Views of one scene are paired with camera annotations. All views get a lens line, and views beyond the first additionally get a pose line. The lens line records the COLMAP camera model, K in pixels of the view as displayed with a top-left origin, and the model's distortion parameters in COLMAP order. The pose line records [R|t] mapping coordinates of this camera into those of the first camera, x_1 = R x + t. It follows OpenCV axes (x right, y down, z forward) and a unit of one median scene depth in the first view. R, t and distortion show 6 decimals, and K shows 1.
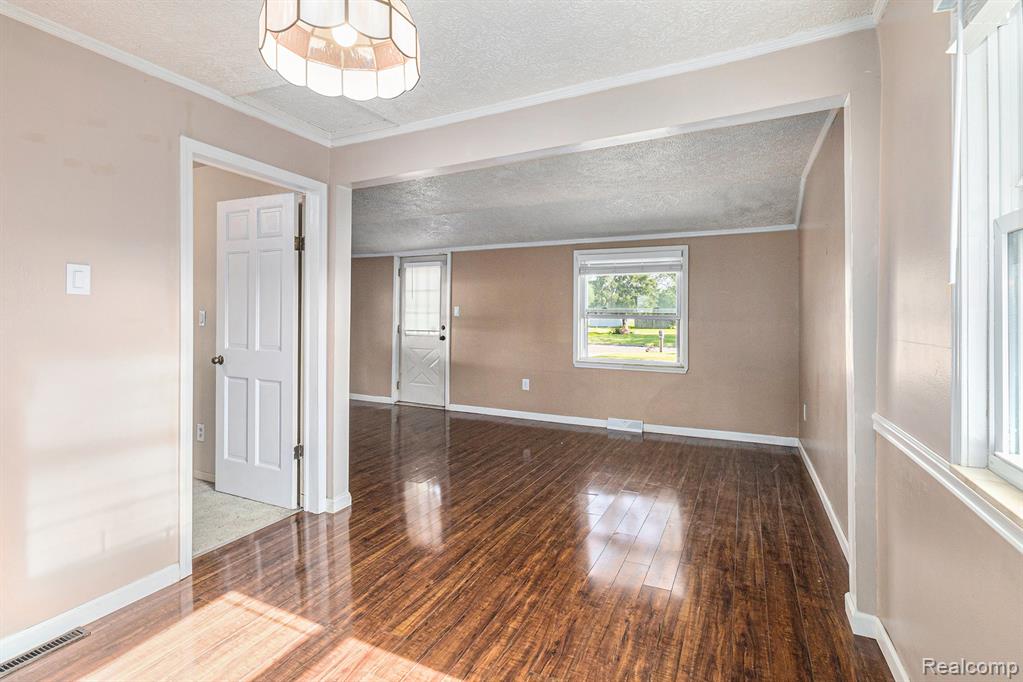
lens RADIAL K [[485.2, 0, 506.0], [0, 485.2, 329.1], [0, 0, 1]] dist [0.001735, 0.001892]
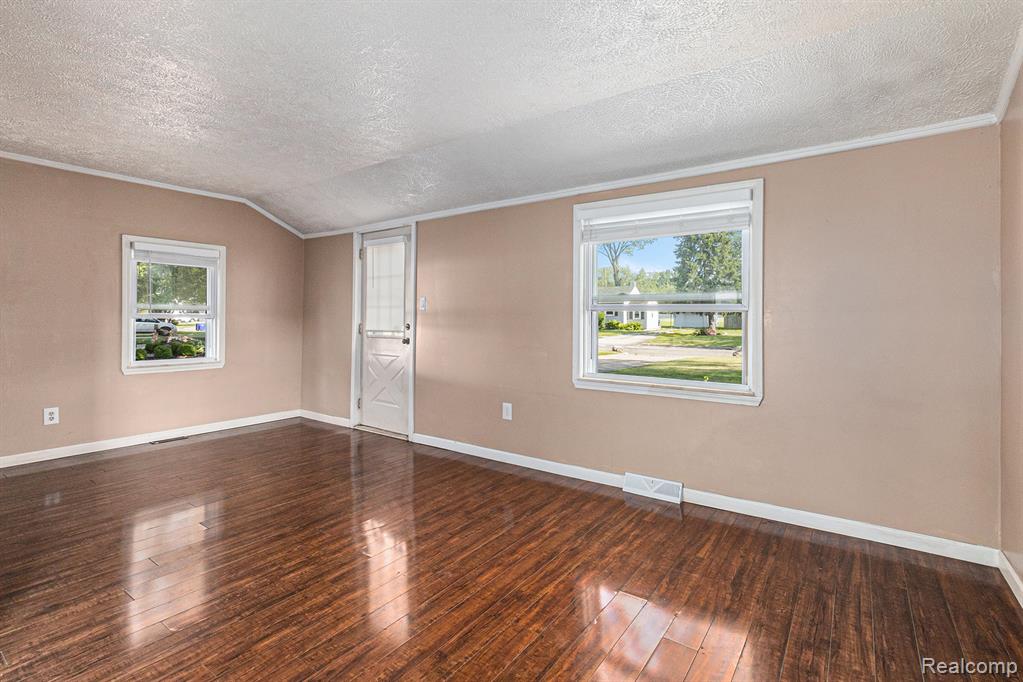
lens RADIAL K [[485.2, 0, 506.0], [0, 485.2, 329.1], [0, 0, 1]] dist [0.001735, 0.001892]
pose [[0.986143, -0.000174, -0.165896, 0.136478], [-0.000154, 0.999998, -0.001961, 0.001731], [0.165896, 0.001959, 0.986141, 0.308487]]
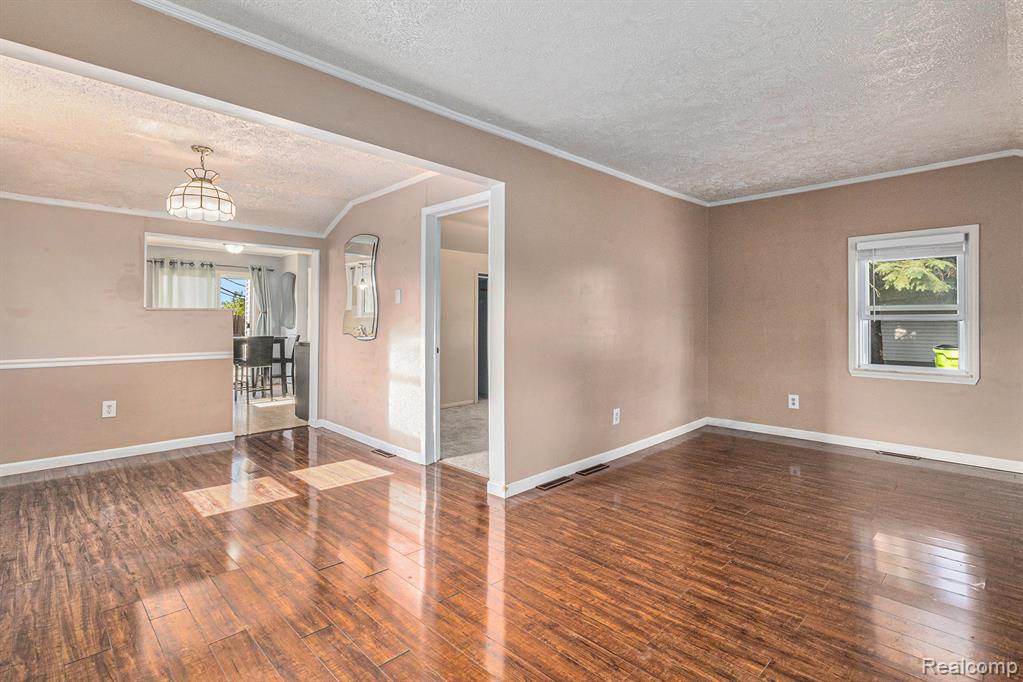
lens RADIAL K [[485.2, 0, 506.0], [0, 485.2, 329.1], [0, 0, 1]] dist [0.001735, 0.001892]
pose [[-0.327900, 0.010632, -0.944653, 0.318369], [-0.021702, 0.999588, 0.018784, -0.004208], [0.944463, 0.026660, -0.327534, 0.672426]]
